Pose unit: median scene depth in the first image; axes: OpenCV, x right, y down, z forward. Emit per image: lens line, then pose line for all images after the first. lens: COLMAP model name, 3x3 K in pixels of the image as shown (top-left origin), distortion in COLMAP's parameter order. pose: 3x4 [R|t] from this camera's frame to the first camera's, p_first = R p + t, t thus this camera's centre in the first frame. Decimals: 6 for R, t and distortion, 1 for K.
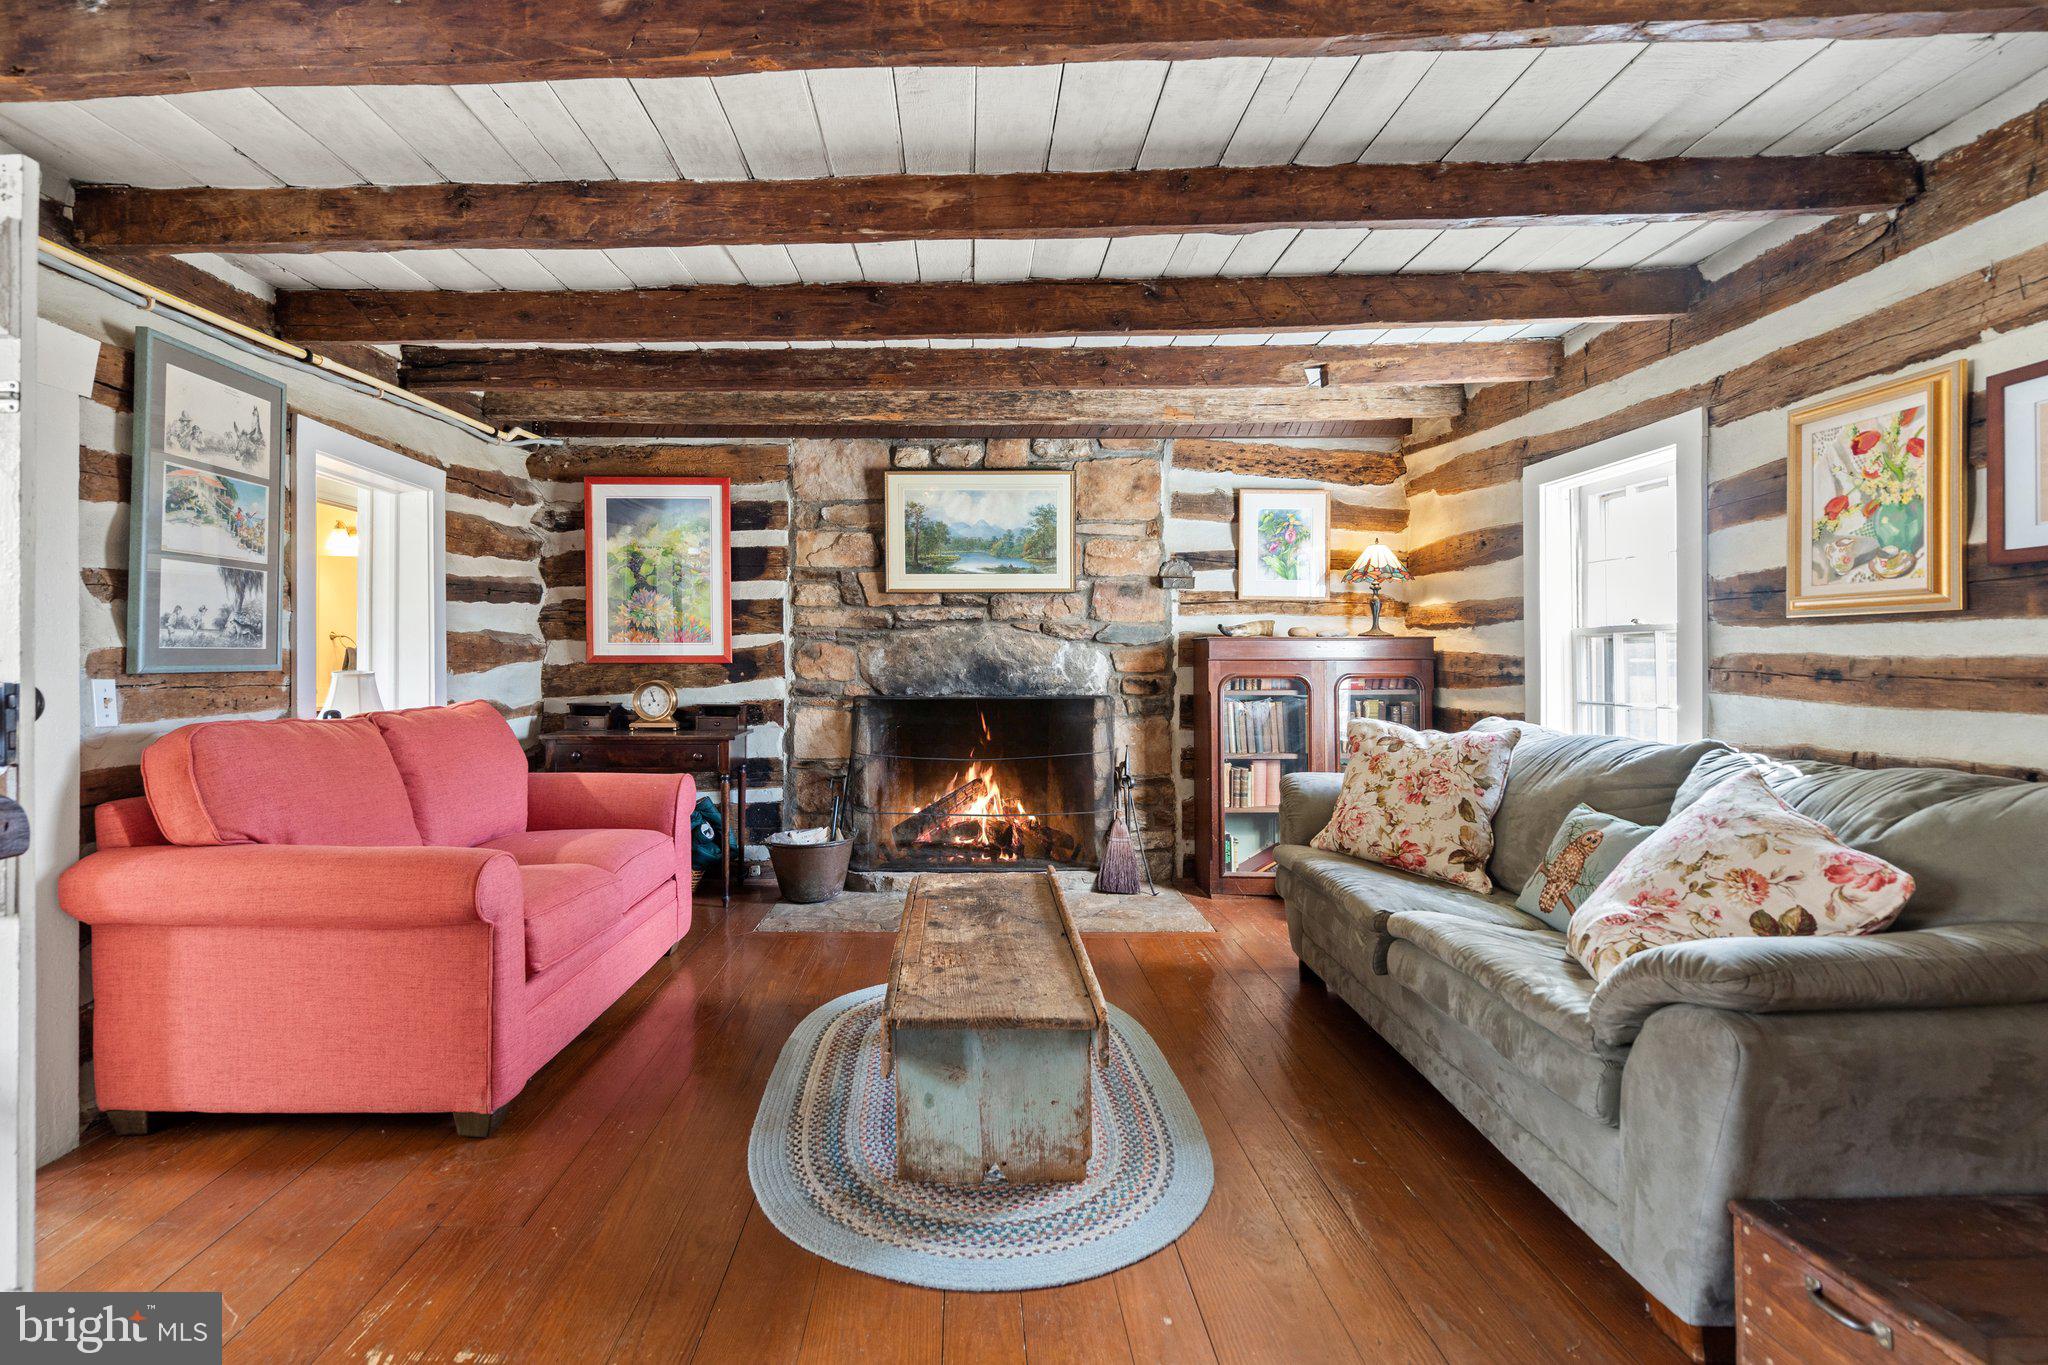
lens RADIAL K [[971.8, 0, 960.5], [0, 971.8, 609.2], [0, 0, 1]] dist [-0.006482, 0.000560]
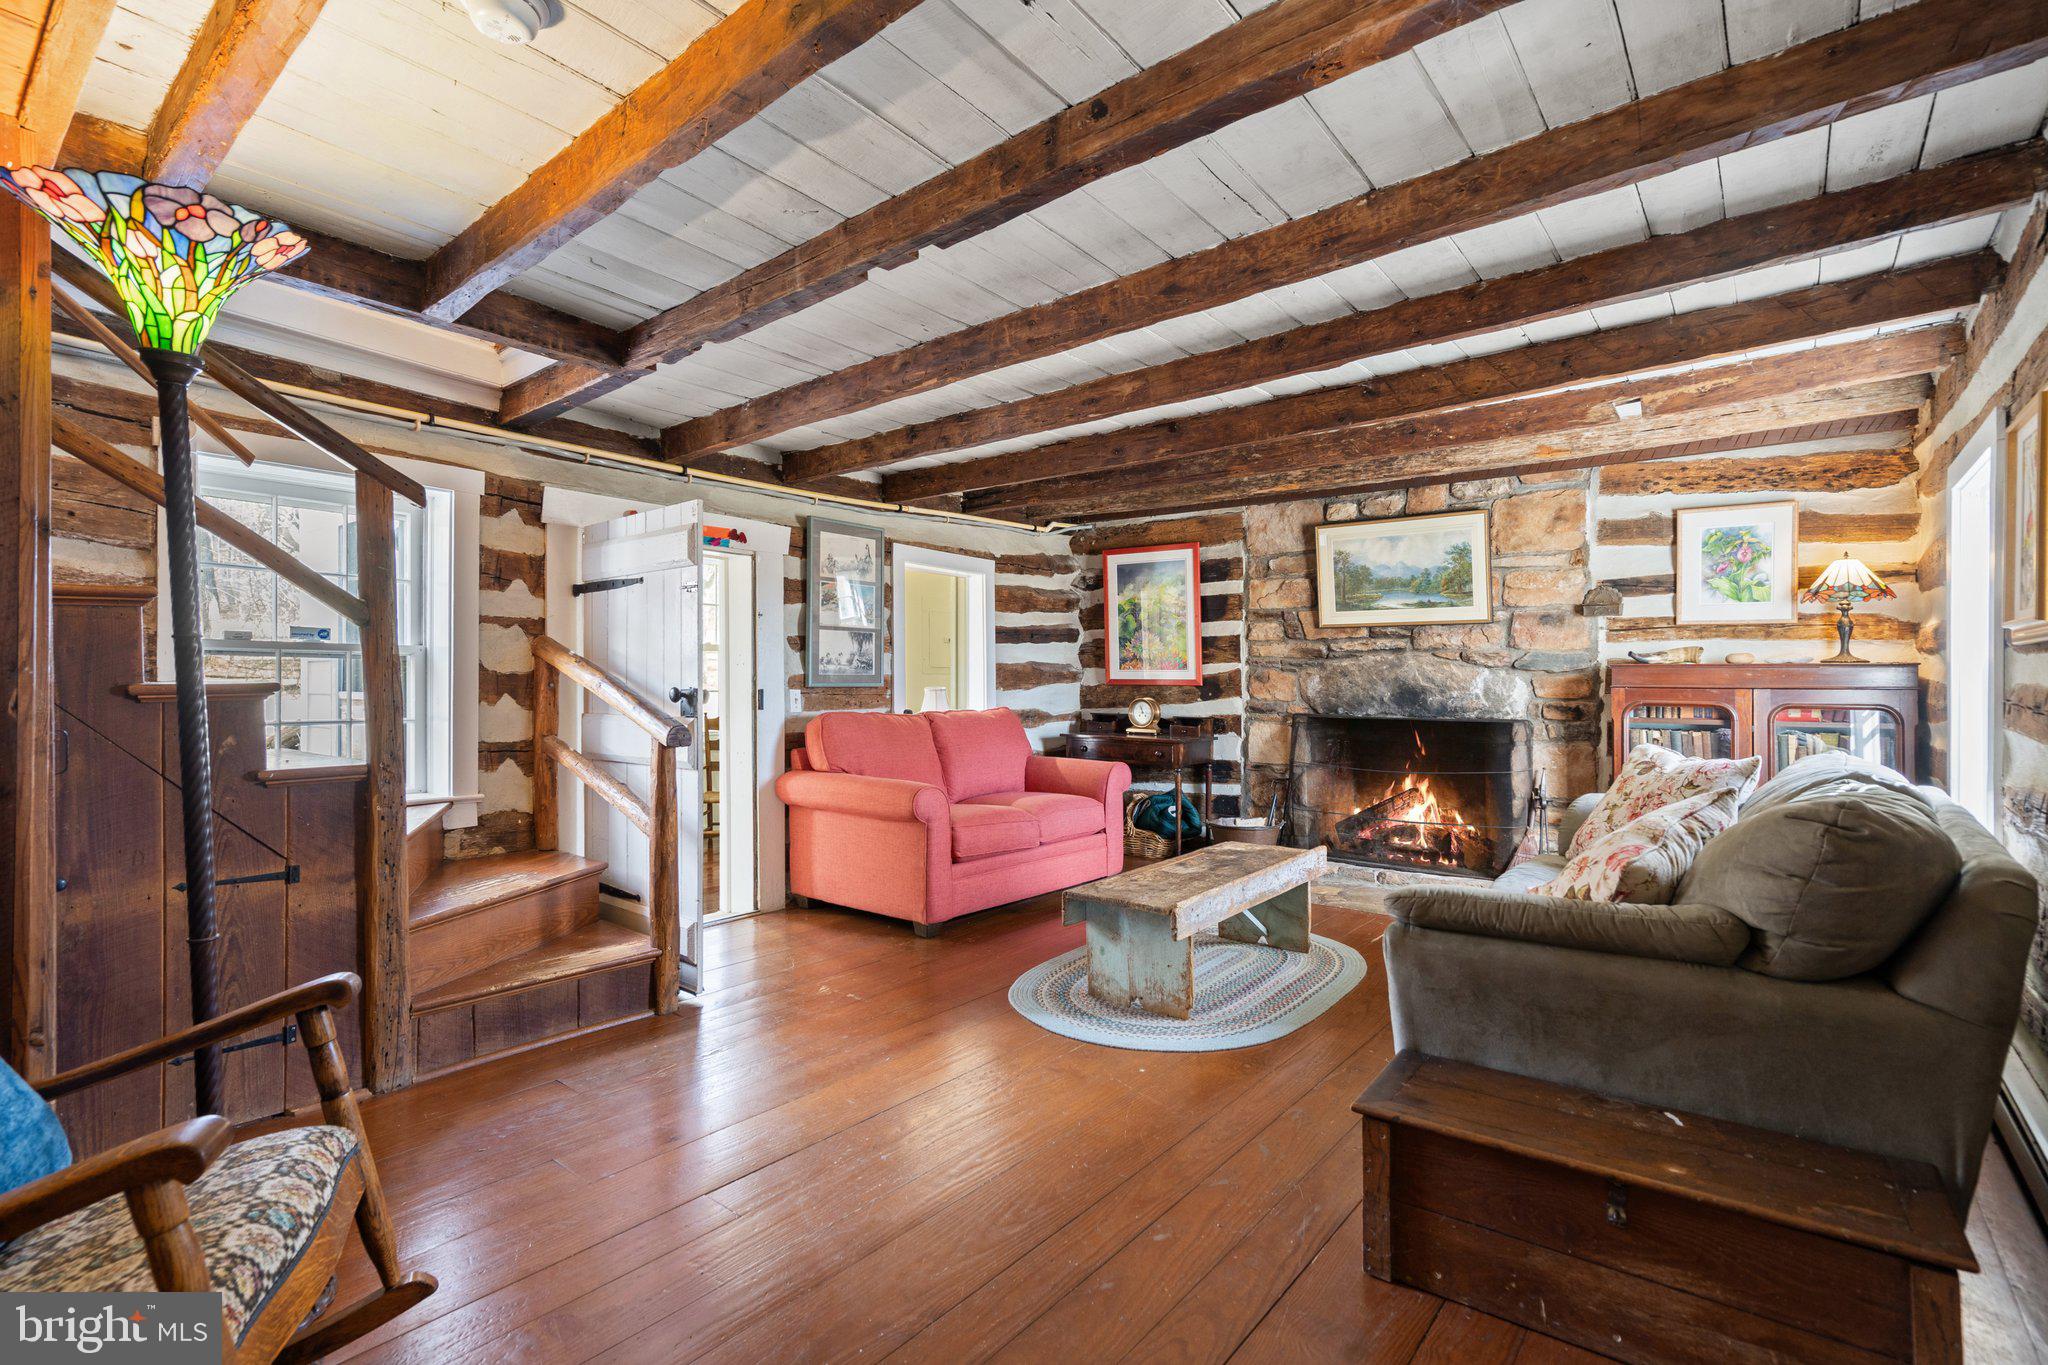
lens RADIAL K [[971.8, 0, 1031.5], [0, 971.8, 632.0], [0, 0, 1]] dist [-0.006482, 0.000560]
pose [[0.786498, -0.024737, -0.617098, 0.455719], [0.023936, 0.999668, -0.009567, -0.010667], [0.617129, -0.007246, 0.786828, -0.185318]]
